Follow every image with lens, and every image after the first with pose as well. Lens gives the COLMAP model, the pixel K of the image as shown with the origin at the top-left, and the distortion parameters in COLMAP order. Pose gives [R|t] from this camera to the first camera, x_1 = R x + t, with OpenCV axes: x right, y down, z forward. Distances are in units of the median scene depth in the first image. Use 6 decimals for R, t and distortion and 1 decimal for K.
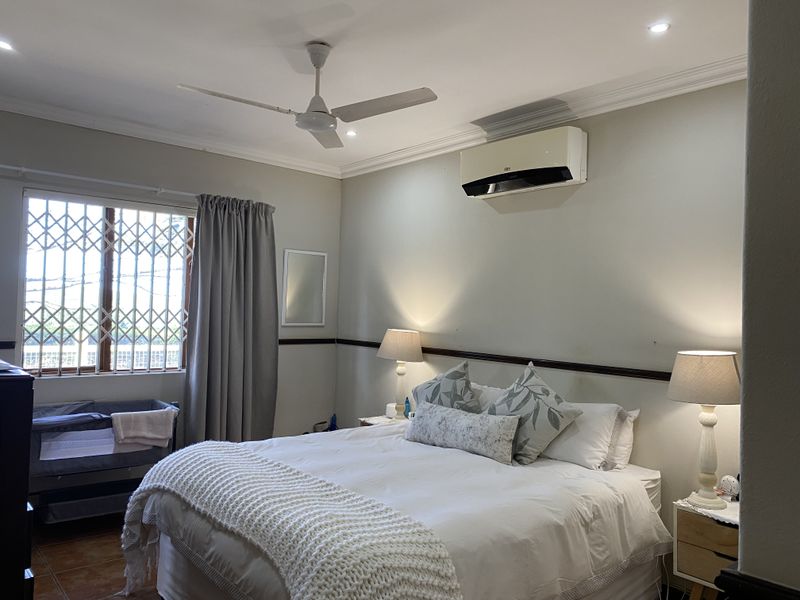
lens RADIAL K [[604.3, 0, 398.3], [0, 604.3, 296.0], [0, 0, 1]] dist [0.046447, -0.062061]
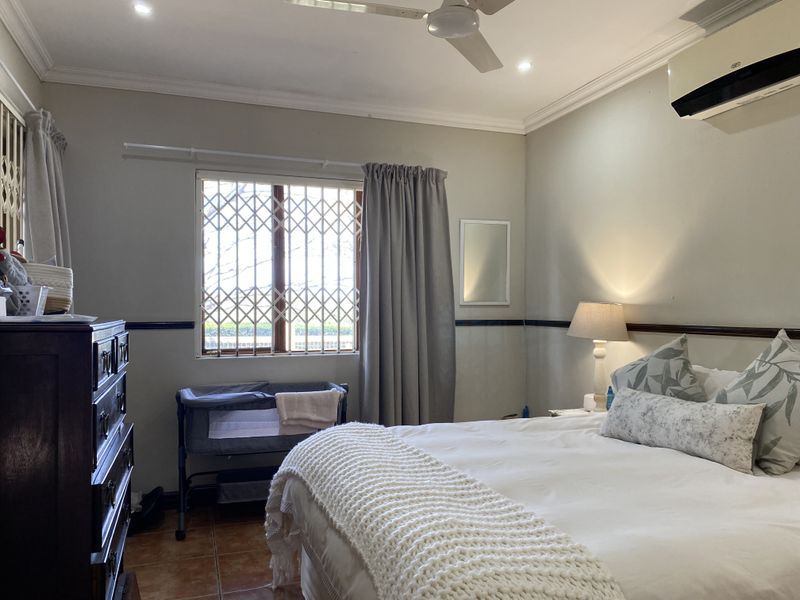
lens RADIAL K [[604.3, 0, 401.3], [0, 604.3, 303.5], [0, 0, 1]] dist [0.046447, -0.062061]
pose [[0.937373, -0.032520, -0.346806, 0.047293], [0.035498, 0.999367, 0.002236, 0.054733], [0.346514, -0.014407, 0.937934, 0.171104]]
